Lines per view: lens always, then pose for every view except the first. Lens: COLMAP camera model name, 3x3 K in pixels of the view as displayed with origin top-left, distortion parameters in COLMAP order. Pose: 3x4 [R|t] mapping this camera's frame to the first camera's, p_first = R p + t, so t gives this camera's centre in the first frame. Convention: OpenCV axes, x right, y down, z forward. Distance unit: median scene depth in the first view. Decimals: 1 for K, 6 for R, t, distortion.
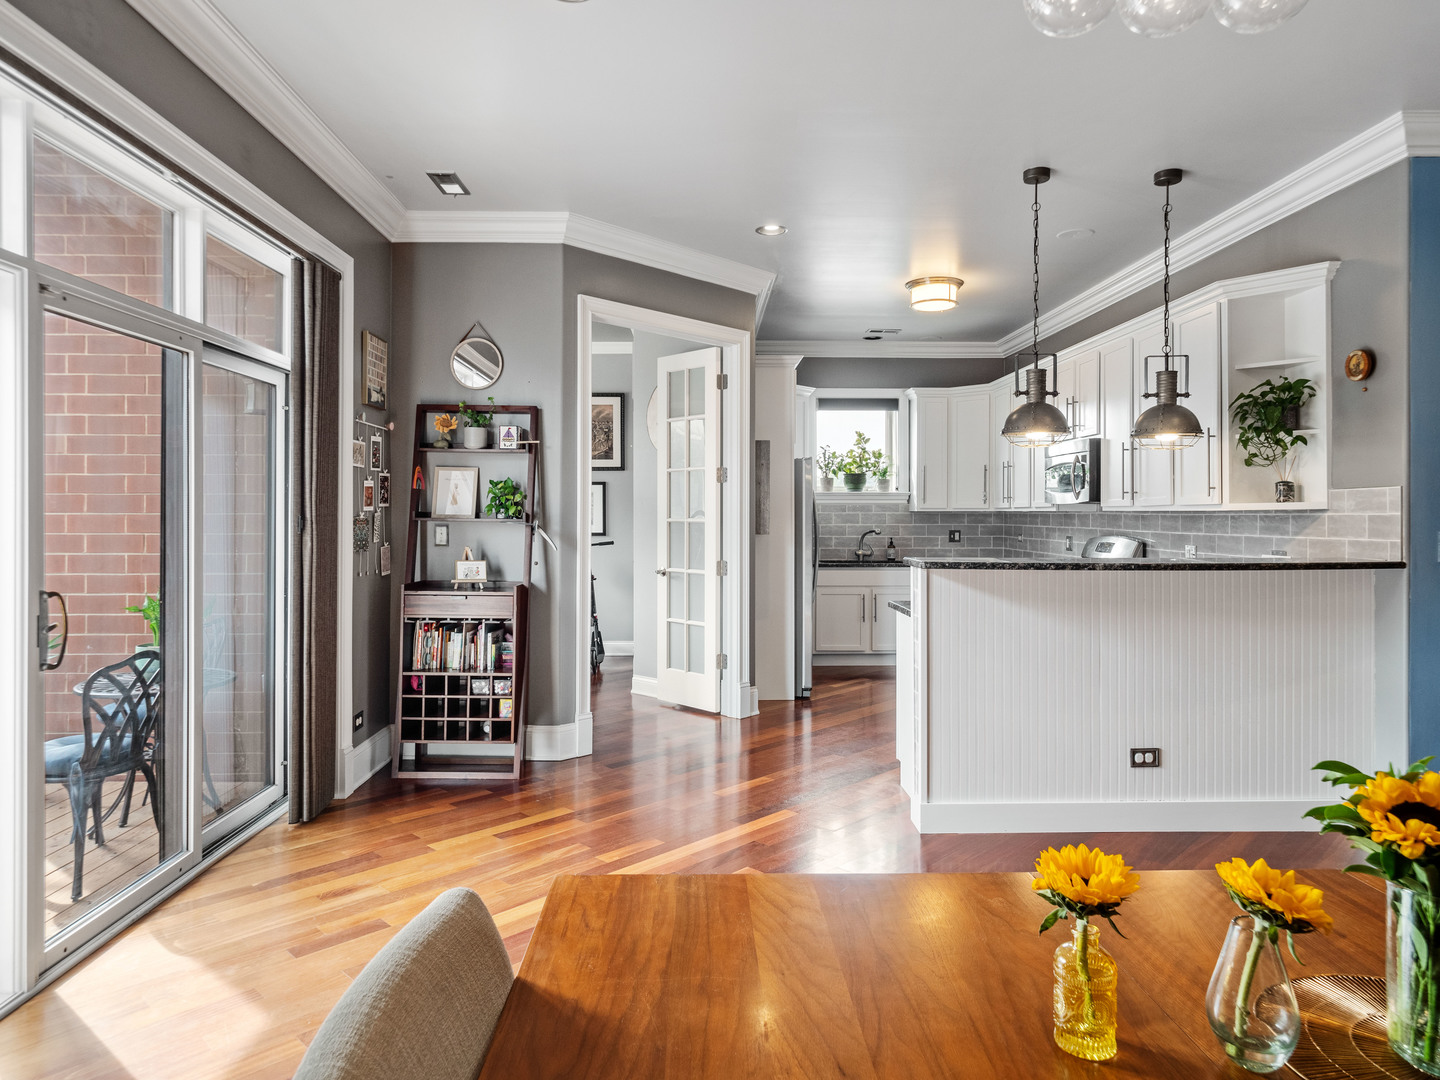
lens RADIAL K [[931.8, 0, 719.4], [0, 931.8, 518.9], [0, 0, 1]] dist [0.010506, 0.003488]
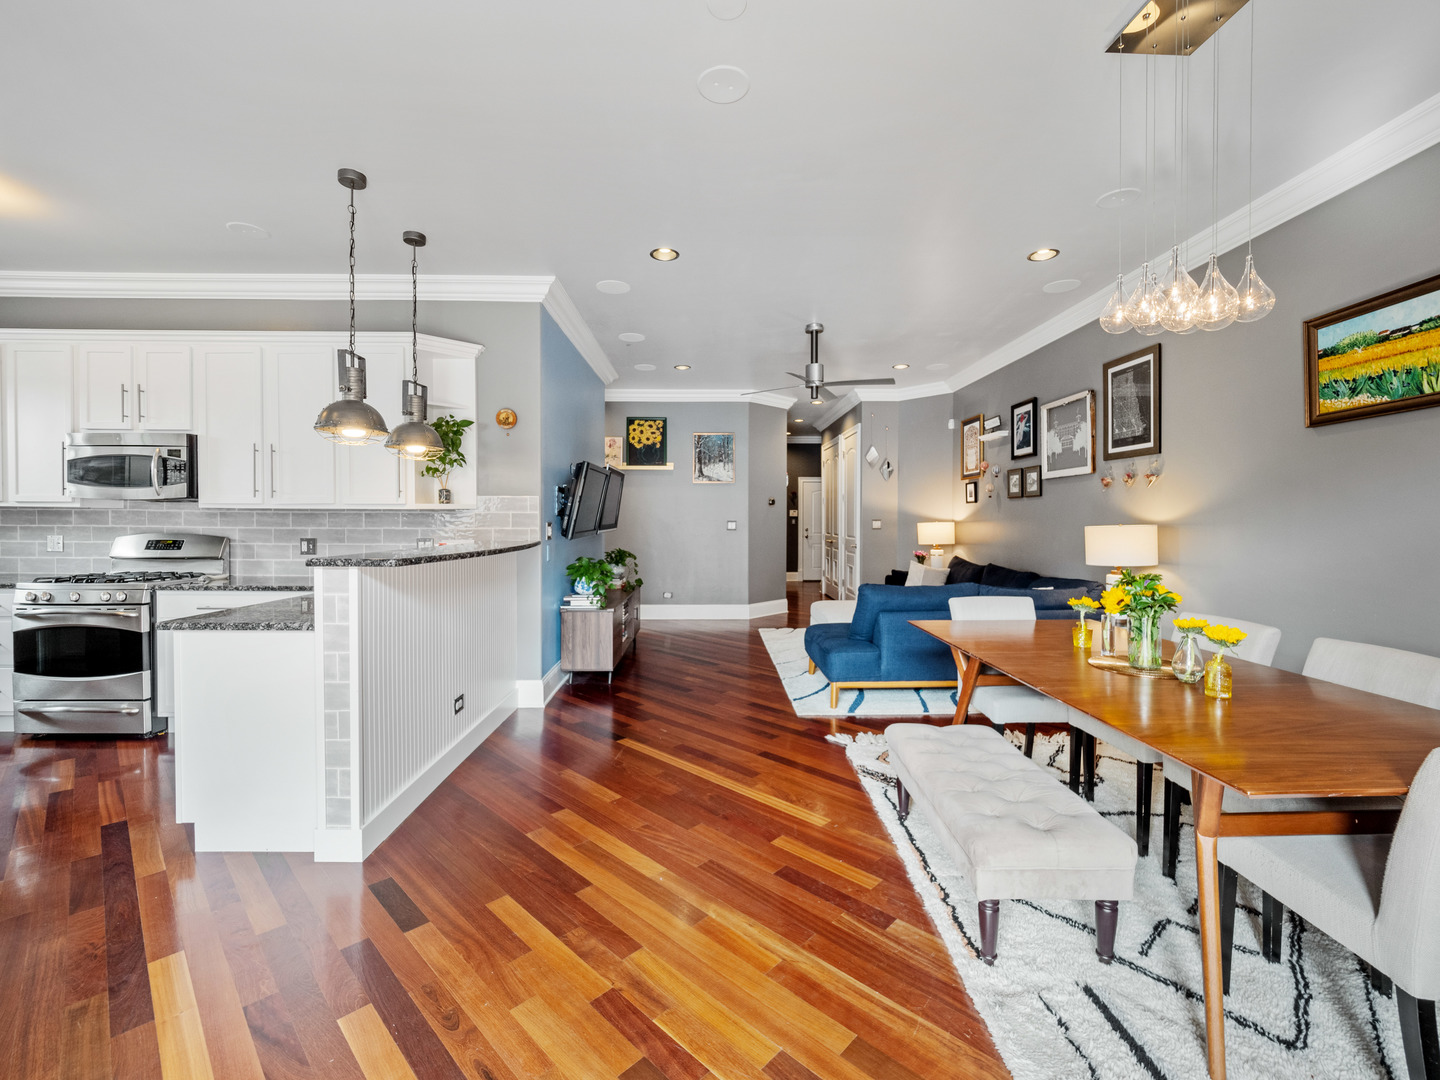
lens RADIAL K [[614.4, 0, 730.5], [0, 614.4, 531.6], [0, 0, 1]] dist [-0.002060, -0.001179]
pose [[-0.001783, -0.020541, 0.999787, -0.292825], [0.000594, 0.999789, 0.020542, 0.004981], [-0.999998, 0.000631, -0.001770, 0.503284]]
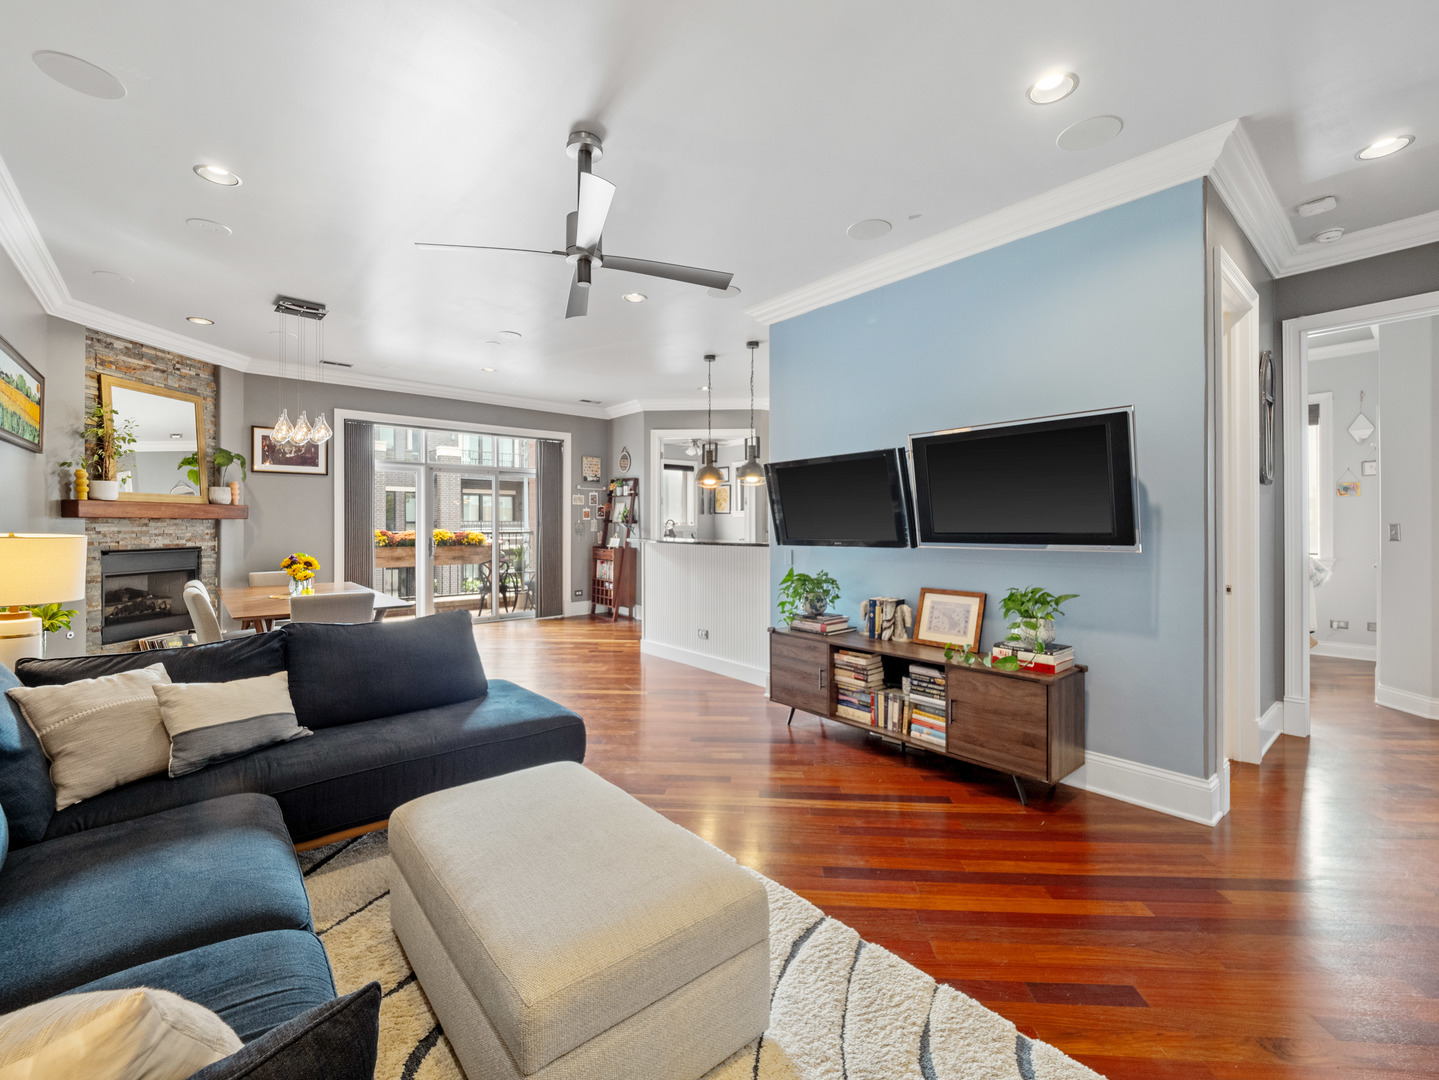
lens RADIAL K [[614.0, 0, 711.2], [0, 614.0, 524.6], [0, 0, 1]] dist [-0.002060, -0.001179]
pose [[0.649749, -0.000560, -0.760149, 1.196120], [0.000600, 1.000000, -0.000224, 0.007181], [0.760149, -0.000311, 0.649749, 0.077069]]
